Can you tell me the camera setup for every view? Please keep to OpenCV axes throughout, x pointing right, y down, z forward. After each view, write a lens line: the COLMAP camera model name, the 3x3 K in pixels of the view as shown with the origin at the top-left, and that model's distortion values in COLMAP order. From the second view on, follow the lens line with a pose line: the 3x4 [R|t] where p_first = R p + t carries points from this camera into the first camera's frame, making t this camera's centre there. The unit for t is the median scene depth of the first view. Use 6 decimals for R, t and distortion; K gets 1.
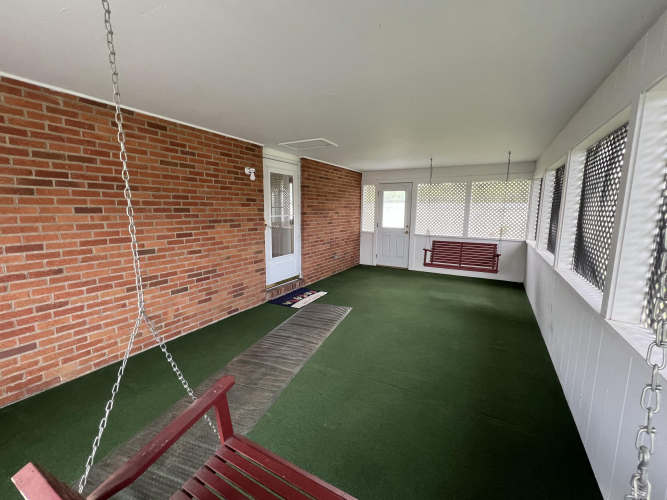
lens RADIAL K [[285.9, 0, 332.5], [0, 285.9, 247.9], [0, 0, 1]] dist [-0.001868, 0.001483]
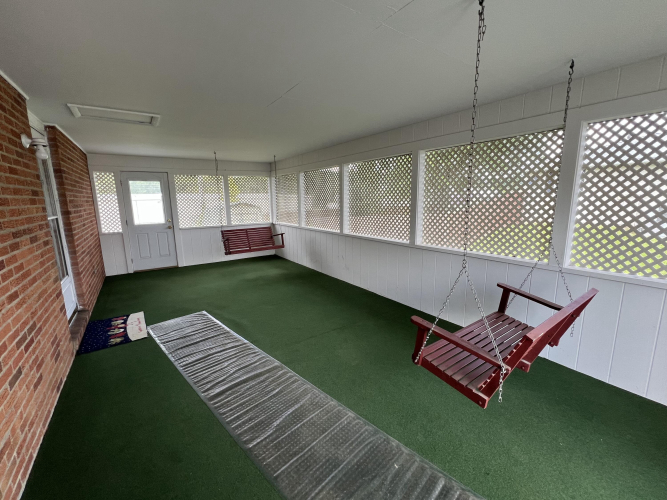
lens RADIAL K [[285.9, 0, 332.5], [0, 285.9, 247.9], [0, 0, 1]] dist [-0.001868, 0.001483]
pose [[0.438116, -0.173244, 0.882066, -0.448088], [0.145868, 0.981949, 0.120410, -0.032833], [-0.887005, 0.075912, 0.455478, 0.173153]]
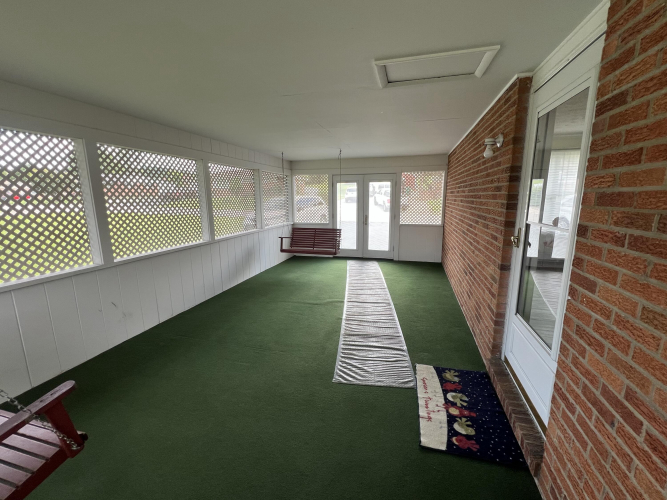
lens RADIAL K [[285.9, 0, 332.5], [0, 285.9, 247.9], [0, 0, 1]] dist [-0.001868, 0.001483]
pose [[-0.970558, 0.048922, -0.235846, 0.159523], [-0.027922, 0.949704, 0.311900, -0.180260], [0.239243, 0.309303, -0.920377, 1.221445]]
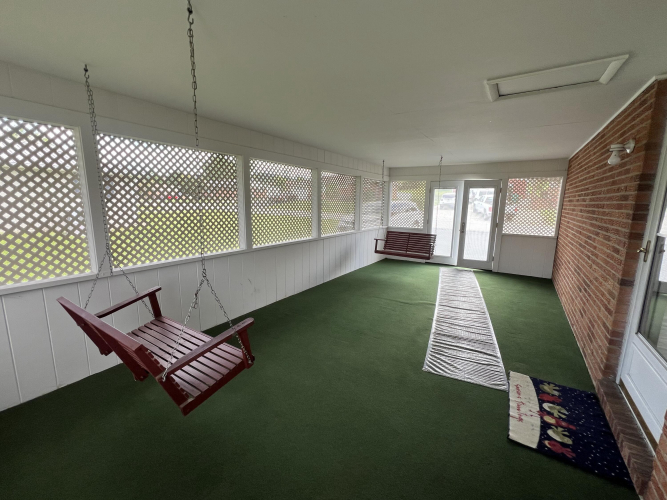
lens RADIAL K [[285.9, 0, 332.5], [0, 285.9, 247.9], [0, 0, 1]] dist [-0.001868, 0.001483]
pose [[-0.997634, -0.027011, 0.063223, 0.195171], [-0.006732, 0.953548, 0.301166, -0.189740], [-0.068421, 0.300028, -0.951474, 1.294126]]
